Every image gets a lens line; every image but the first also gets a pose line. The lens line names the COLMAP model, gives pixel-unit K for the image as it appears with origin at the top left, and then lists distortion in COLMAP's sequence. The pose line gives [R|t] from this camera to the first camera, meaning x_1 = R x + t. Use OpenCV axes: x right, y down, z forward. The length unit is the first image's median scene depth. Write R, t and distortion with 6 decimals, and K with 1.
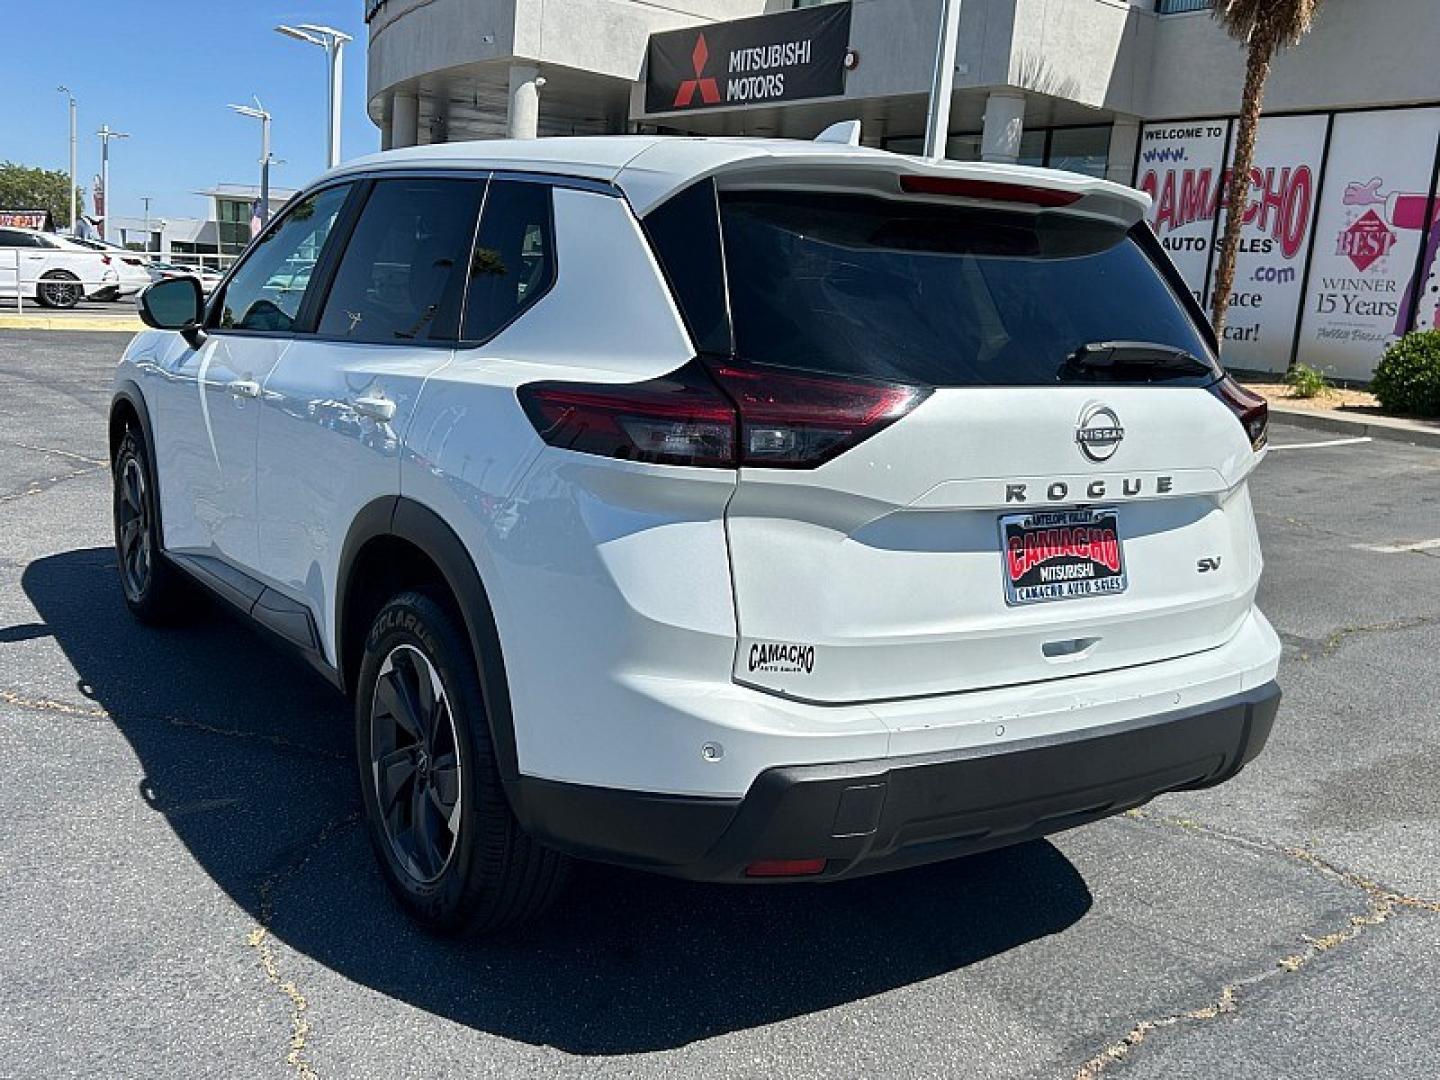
lens RADIAL K [[1455.6, 0, 695.1], [0, 1455.6, 537.9], [0, 0, 1]] dist [0.082070, -0.008209]
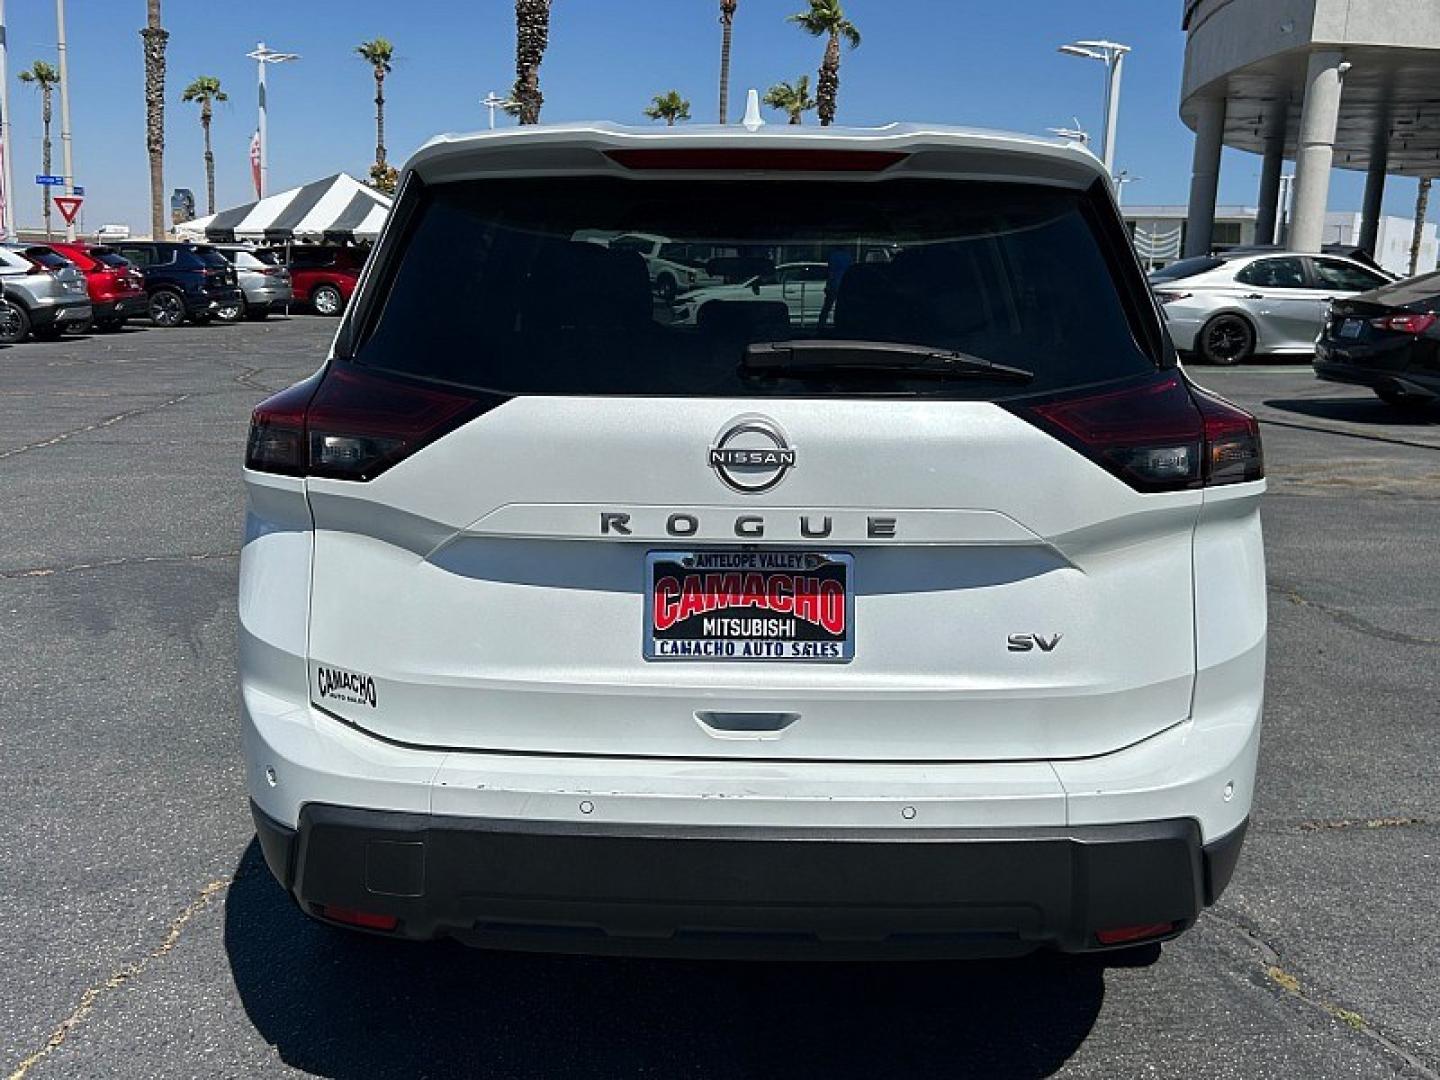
lens RADIAL K [[1426.5, 0, 696.1], [0, 1426.5, 540.7], [0, 0, 1]] dist [0.065448, -0.035148]
pose [[0.831707, 0.067740, -0.551067, 0.607245], [-0.070655, 0.997373, 0.015966, -0.031933], [0.550701, 0.025656, 0.834308, 0.305090]]
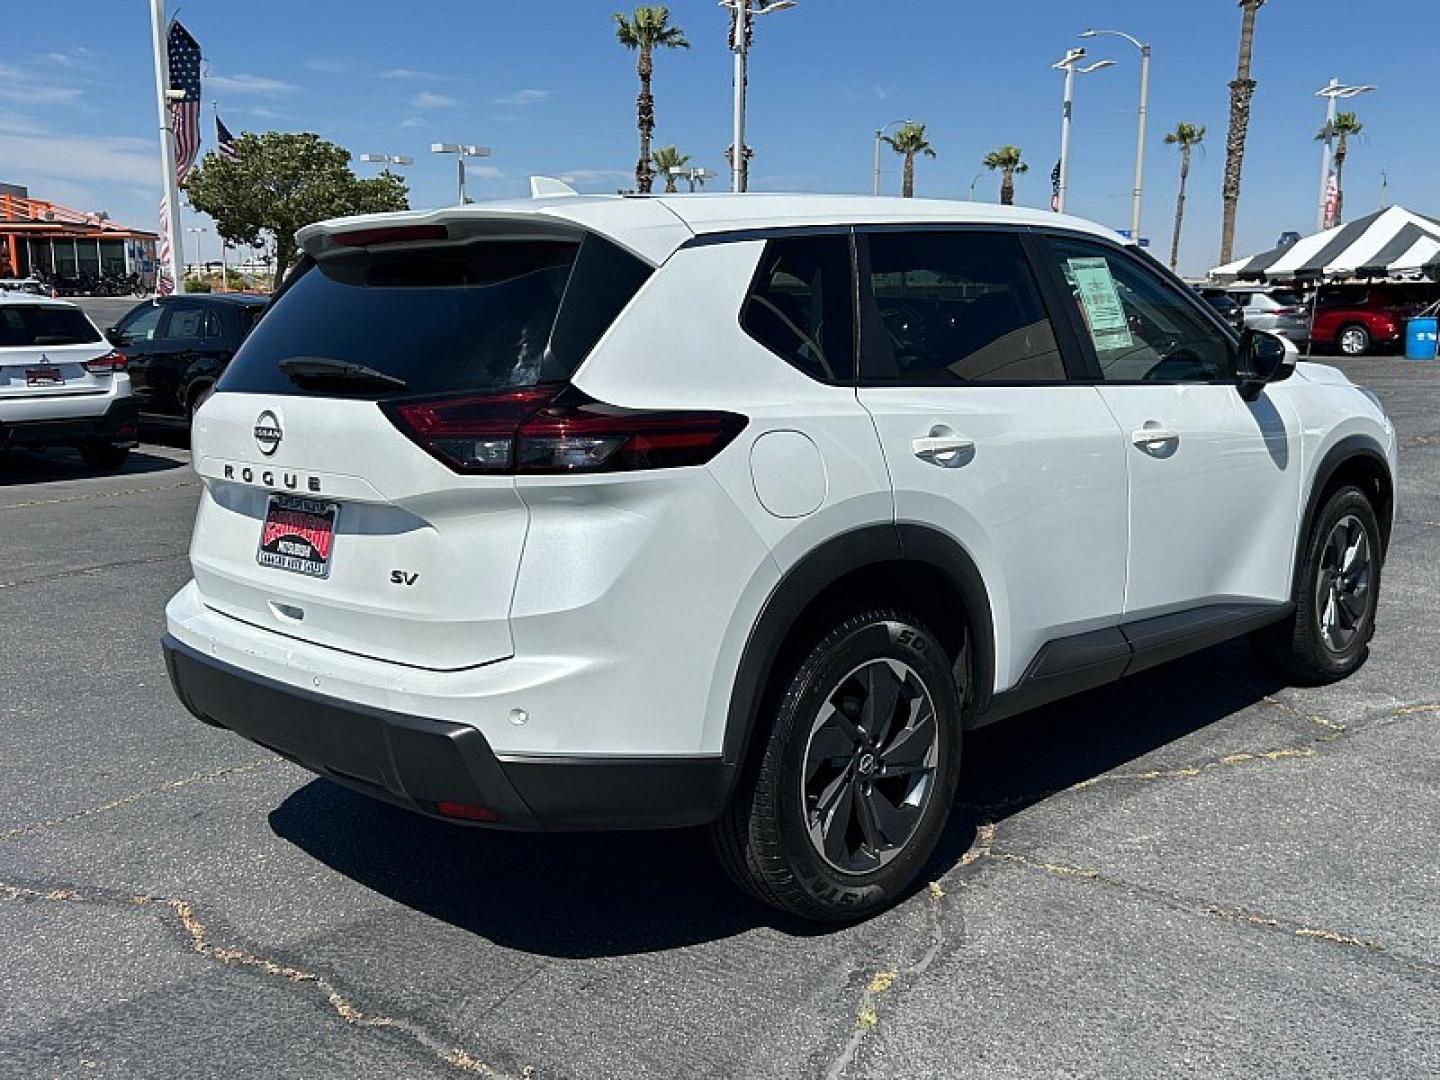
lens RADIAL K [[1426.5, 0, 696.1], [0, 1426.5, 540.7], [0, 0, 1]] dist [0.065448, -0.035148]
pose [[0.220605, 0.106610, -0.969519, 1.349332], [-0.150646, 0.985805, 0.074123, -0.110434], [0.963659, 0.129702, 0.233534, 0.961536]]
